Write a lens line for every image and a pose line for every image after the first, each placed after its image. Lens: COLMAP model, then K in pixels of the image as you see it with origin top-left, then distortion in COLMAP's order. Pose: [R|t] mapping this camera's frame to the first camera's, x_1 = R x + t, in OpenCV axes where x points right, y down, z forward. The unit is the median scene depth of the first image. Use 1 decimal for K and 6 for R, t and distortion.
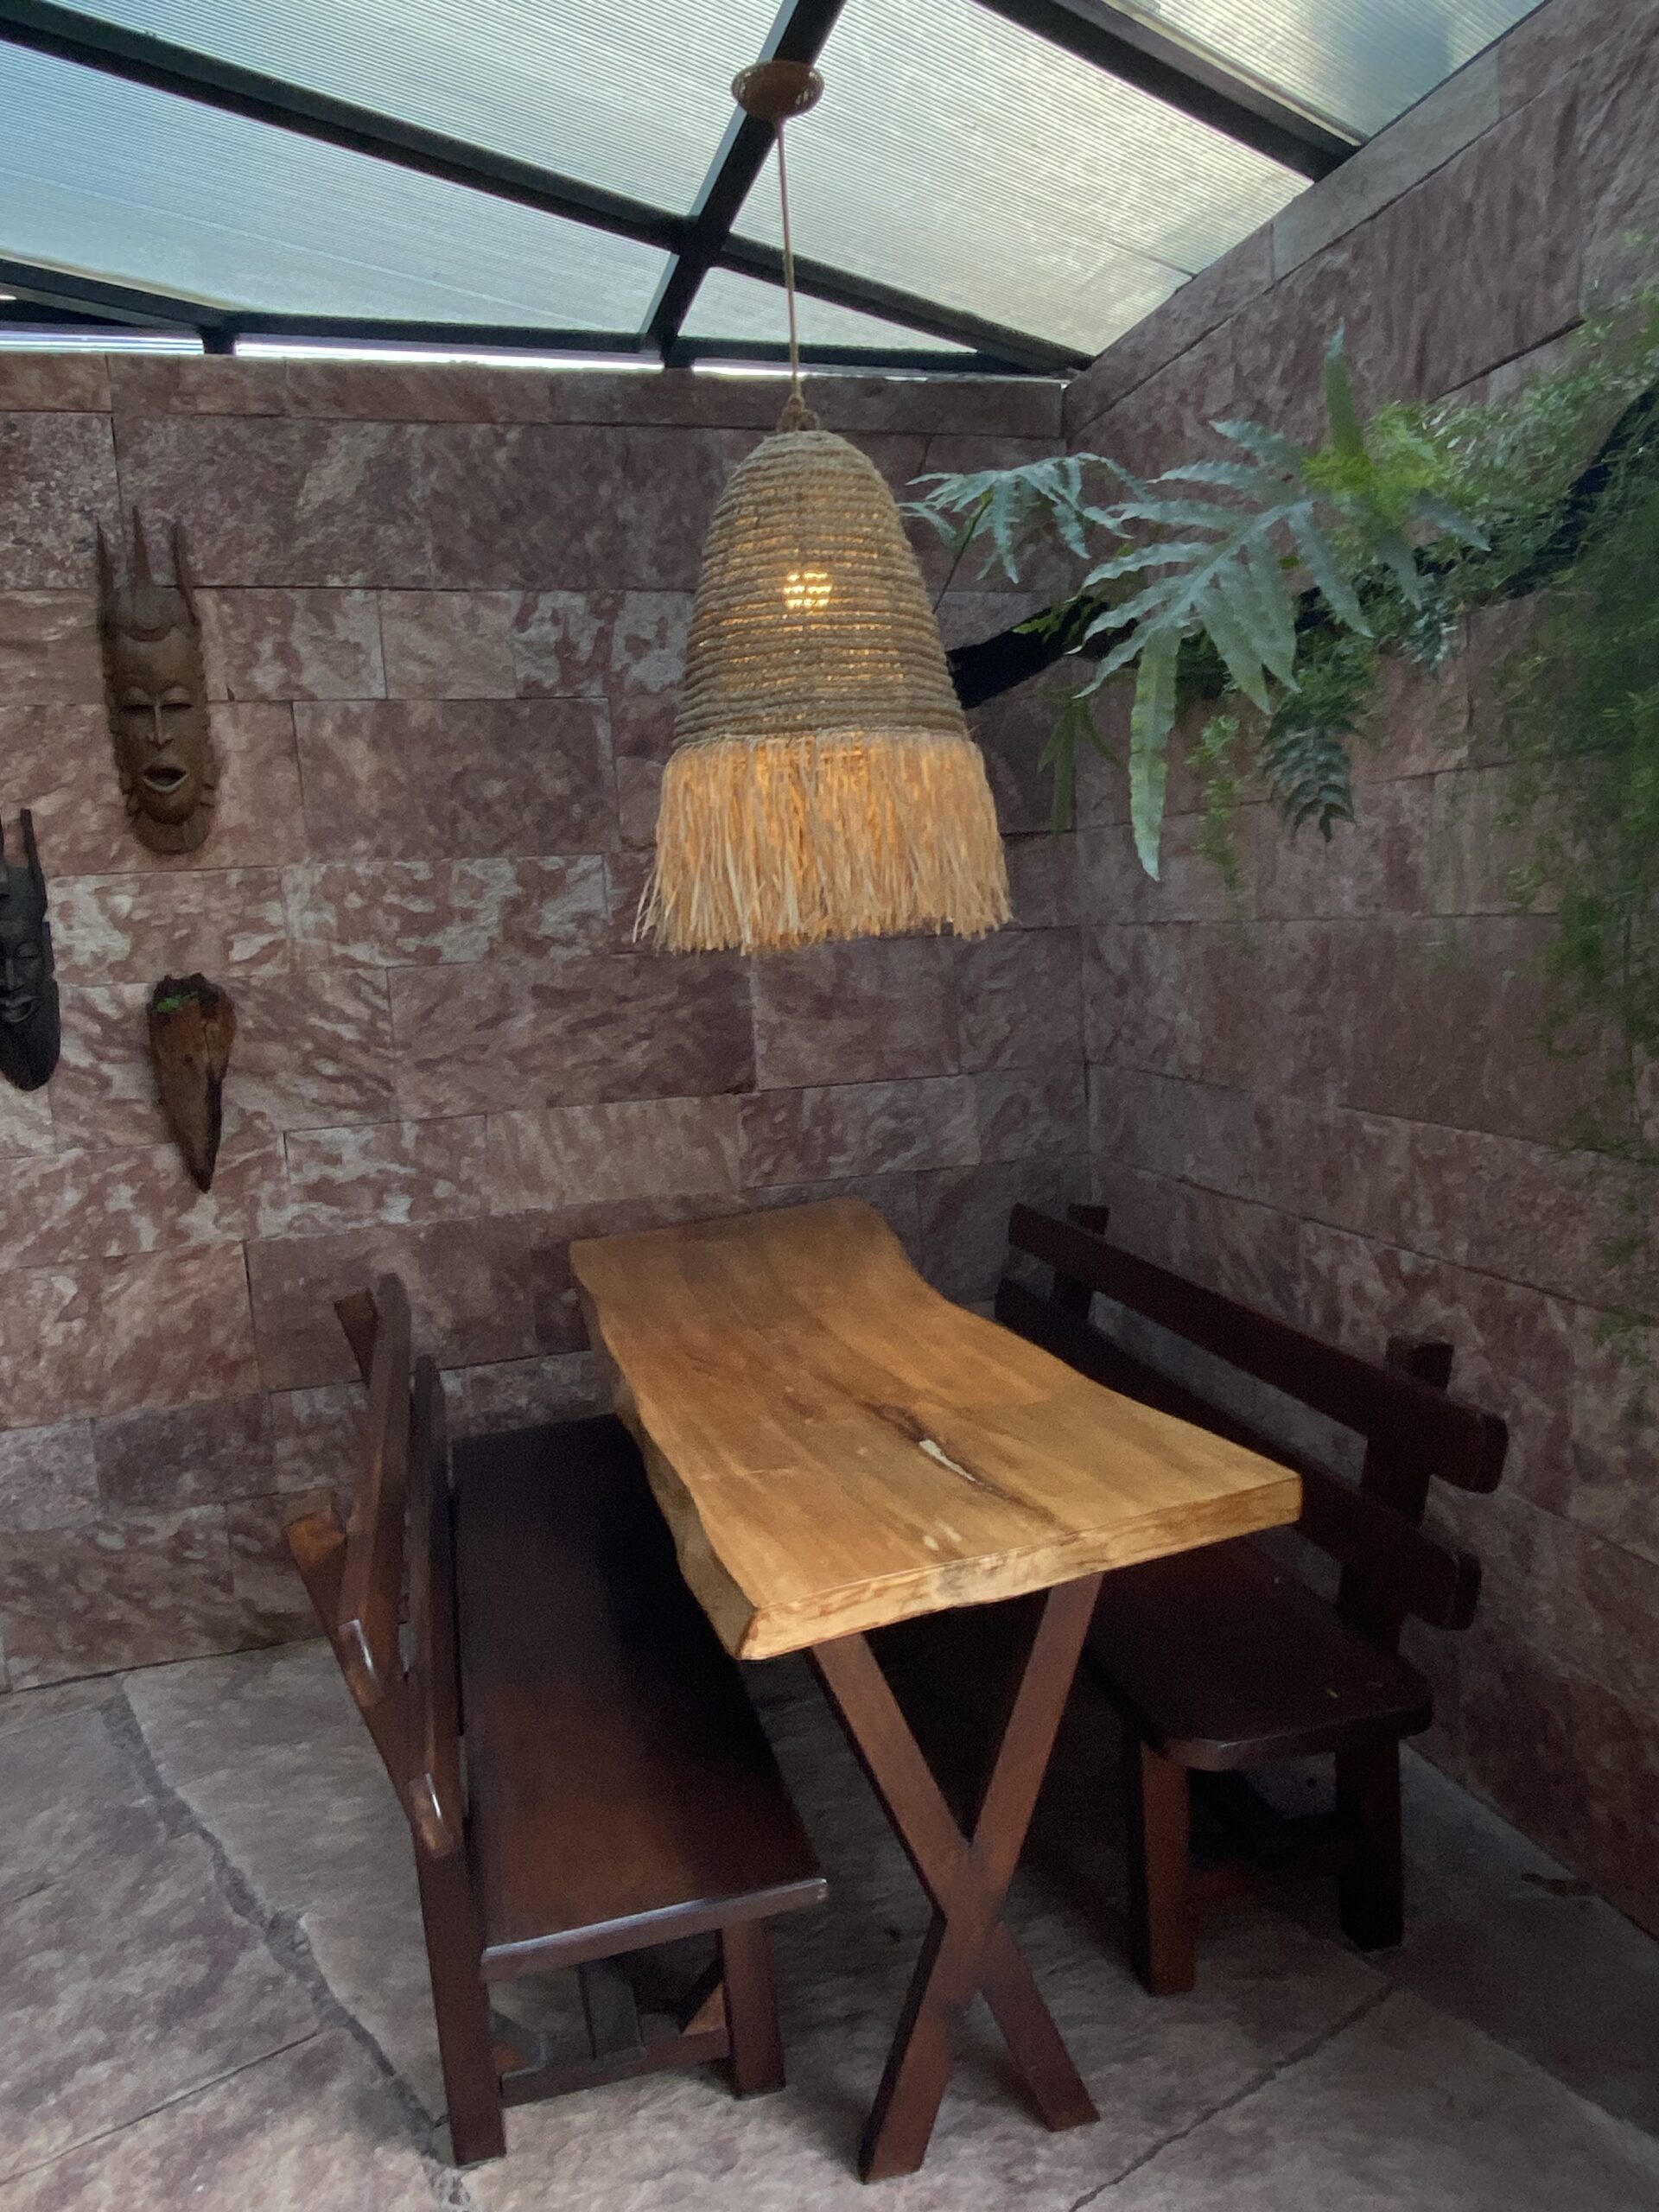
lens RADIAL K [[1477.4, 0, 806.9], [0, 1477.4, 1098.5], [0, 0, 1]] dist [0.044558, -0.013940]
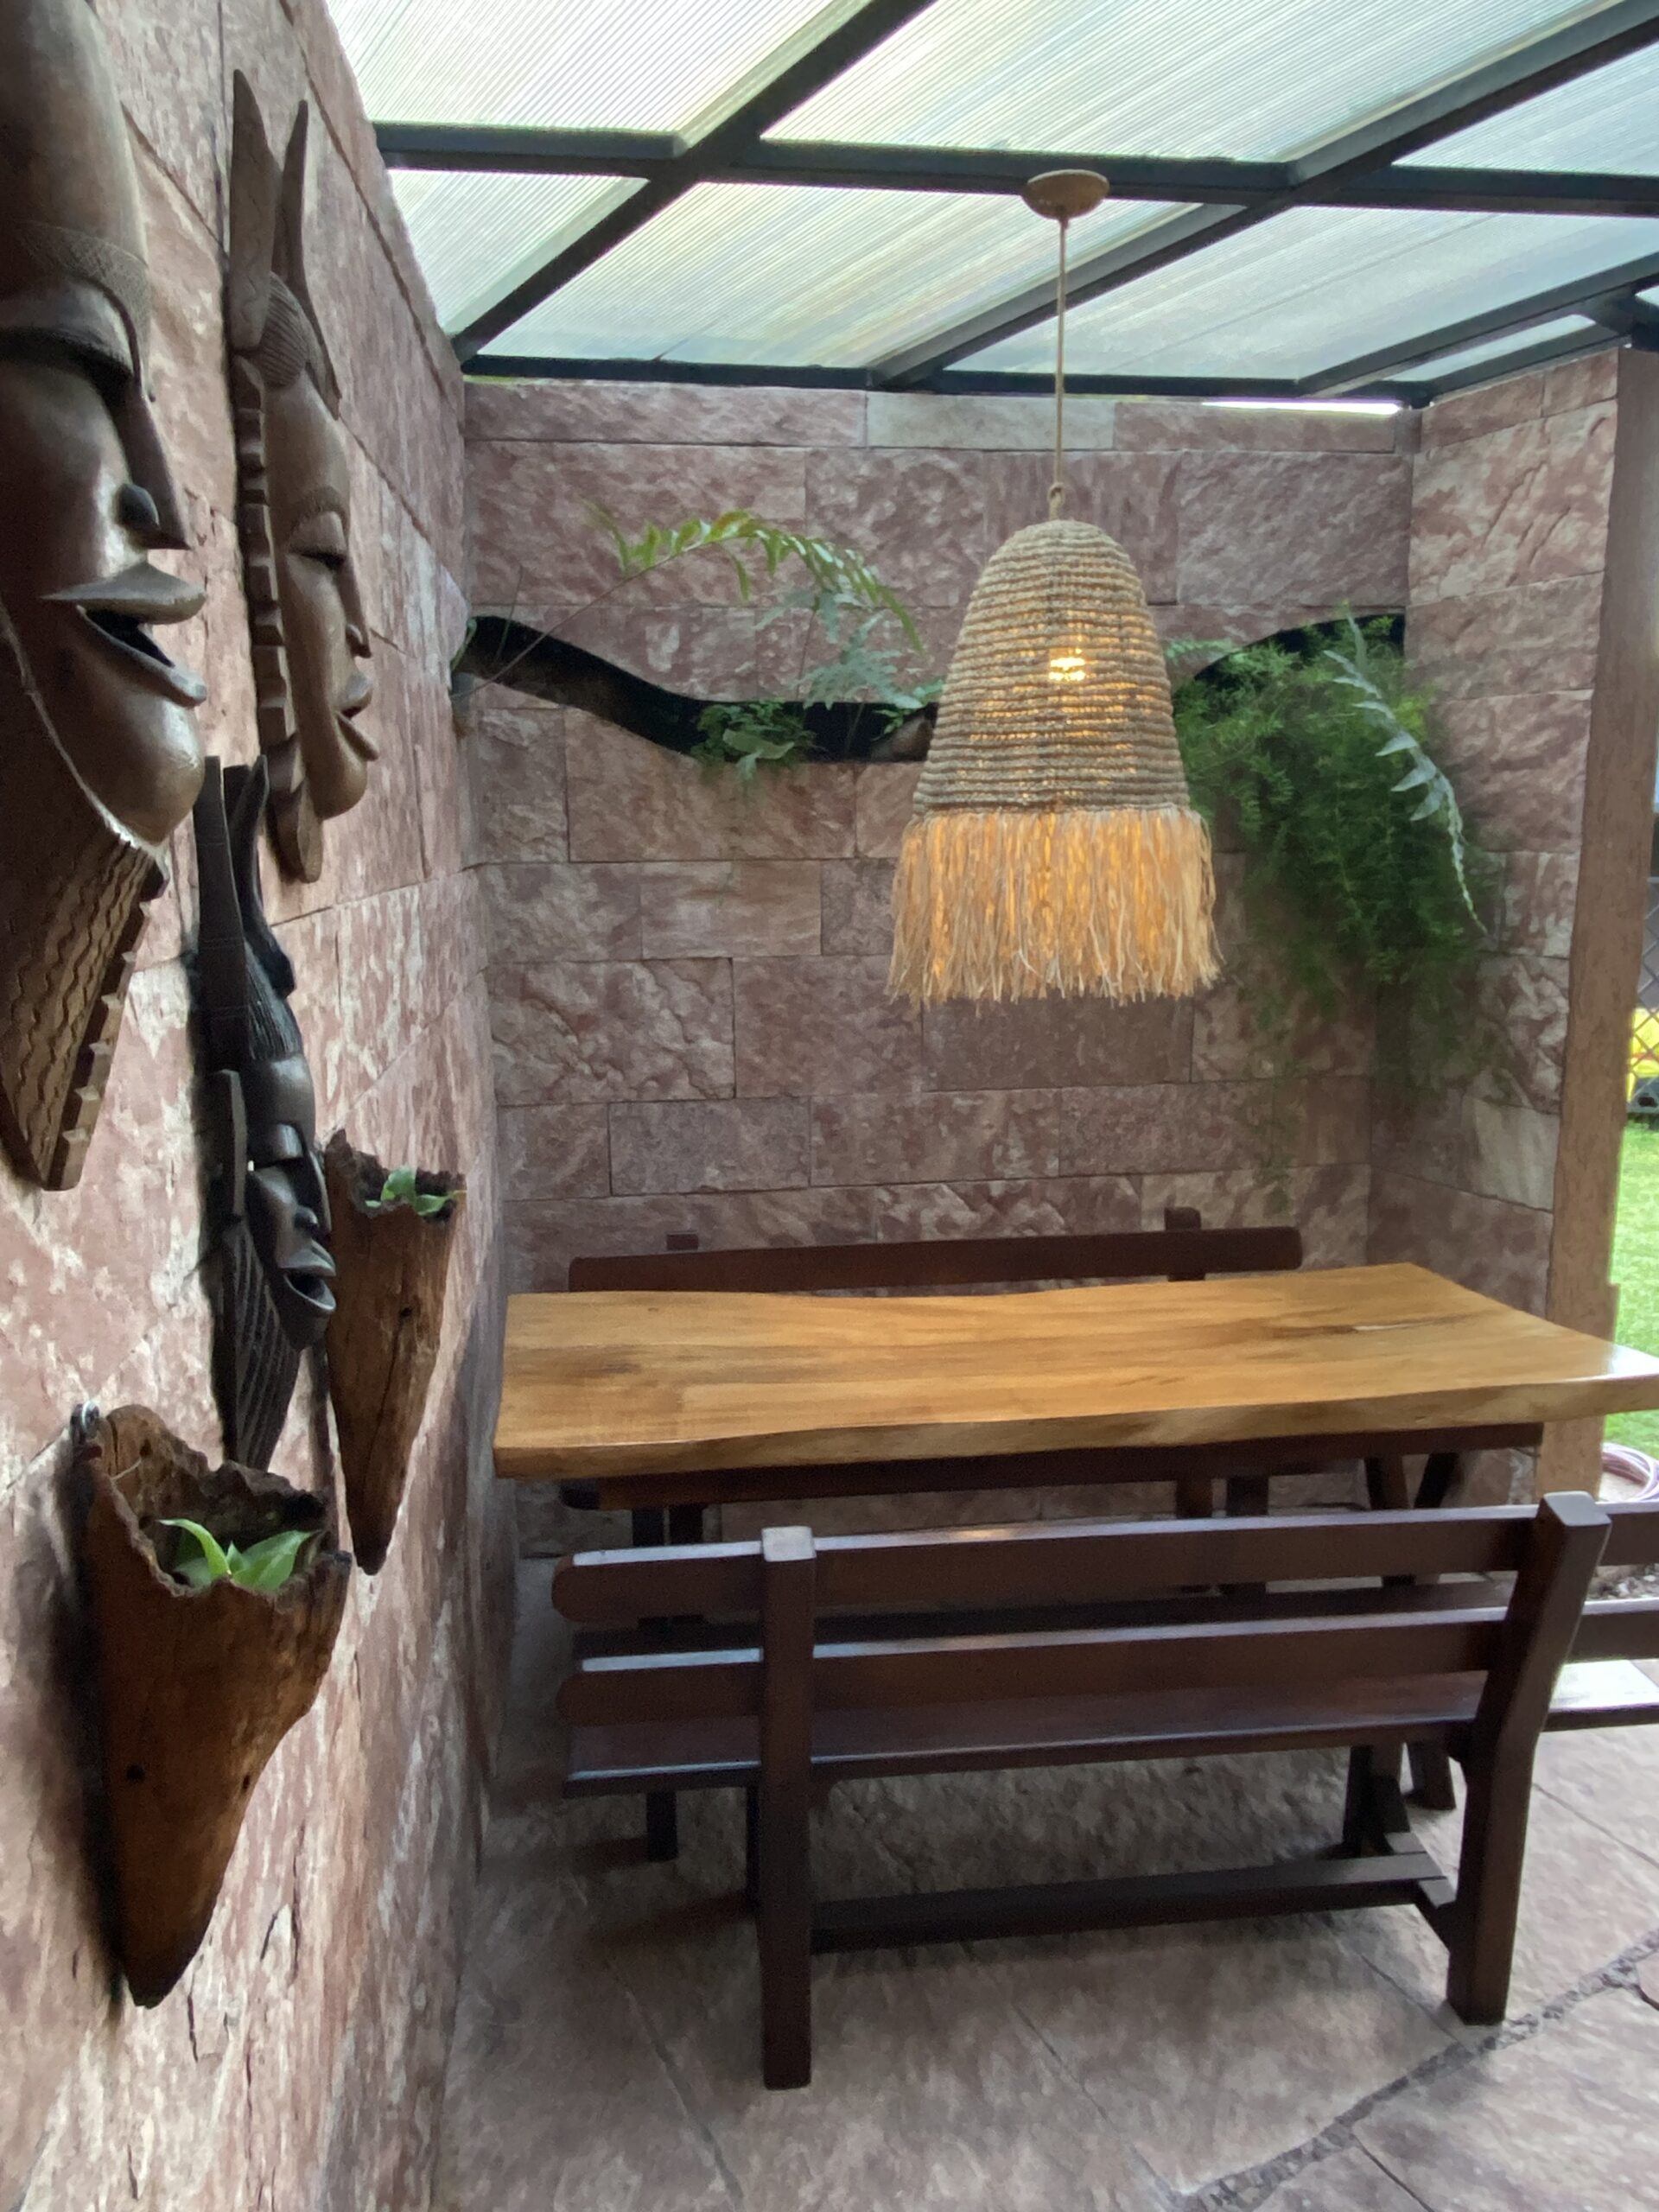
lens RADIAL K [[1477.4, 0, 805.5], [0, 1477.4, 1115.0], [0, 0, 1]] dist [0.044558, -0.013940]
pose [[0.173678, -0.143193, 0.974337, -1.006783], [0.129995, 0.984049, 0.121448, -0.157020], [-0.976185, 0.105566, 0.189522, 0.894930]]
